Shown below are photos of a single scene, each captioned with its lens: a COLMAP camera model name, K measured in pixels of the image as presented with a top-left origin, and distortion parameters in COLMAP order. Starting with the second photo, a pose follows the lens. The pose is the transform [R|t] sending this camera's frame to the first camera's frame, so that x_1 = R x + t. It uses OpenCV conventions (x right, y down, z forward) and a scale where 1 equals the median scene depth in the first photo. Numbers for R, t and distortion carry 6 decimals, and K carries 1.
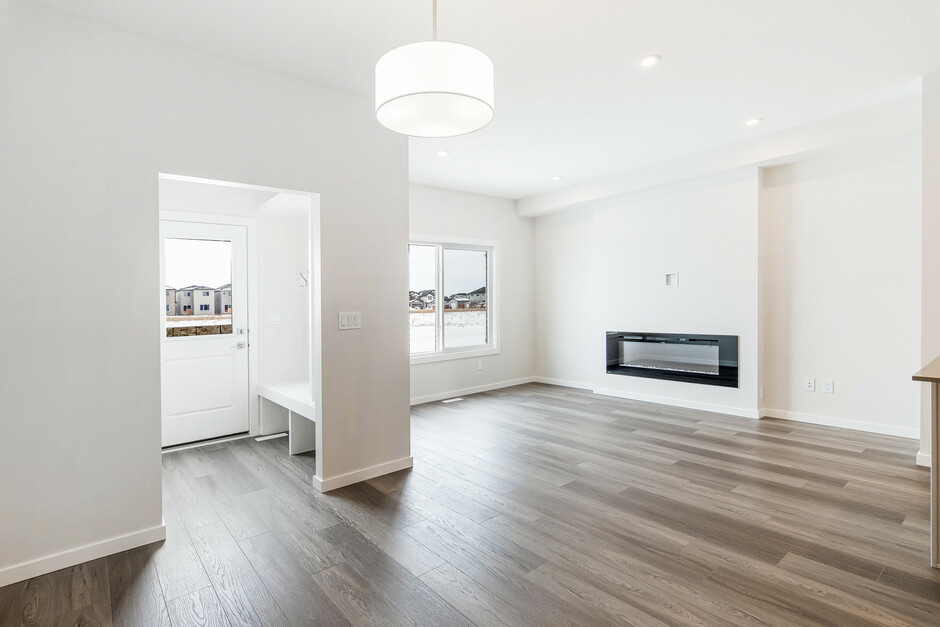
lens RADIAL K [[467.0, 0, 470.5], [0, 467.0, 327.7], [0, 0, 1]] dist [0.000013, 0.000204]
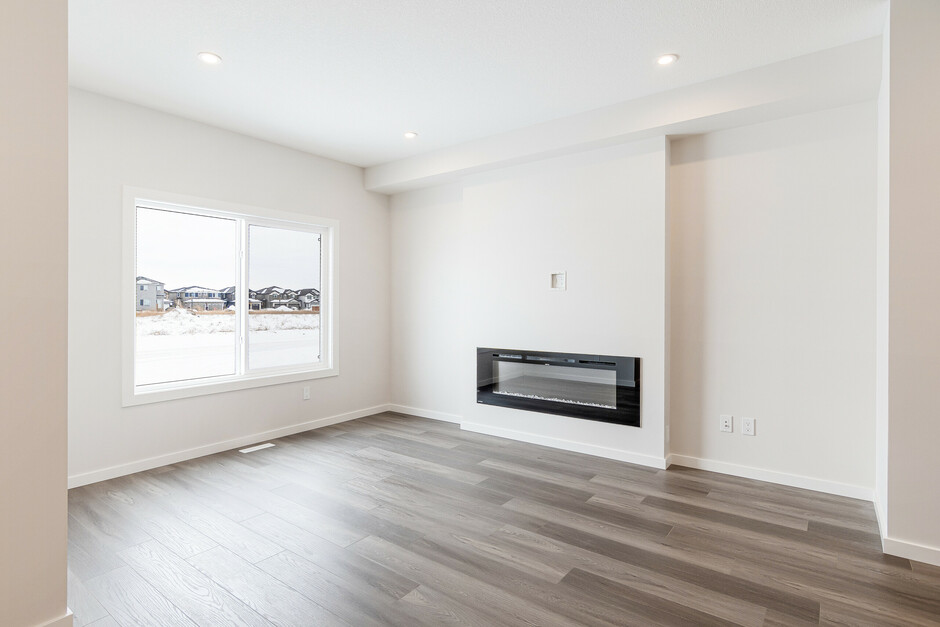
lens RADIAL K [[471.4, 0, 489.2], [0, 471.4, 302.6], [0, 0, 1]] dist [-0.000674, -0.000108]
pose [[0.965248, 0.026322, 0.260005, 0.134499], [-0.010894, 0.998103, -0.060602, -0.022055], [-0.261107, 0.055663, 0.963704, 0.317615]]
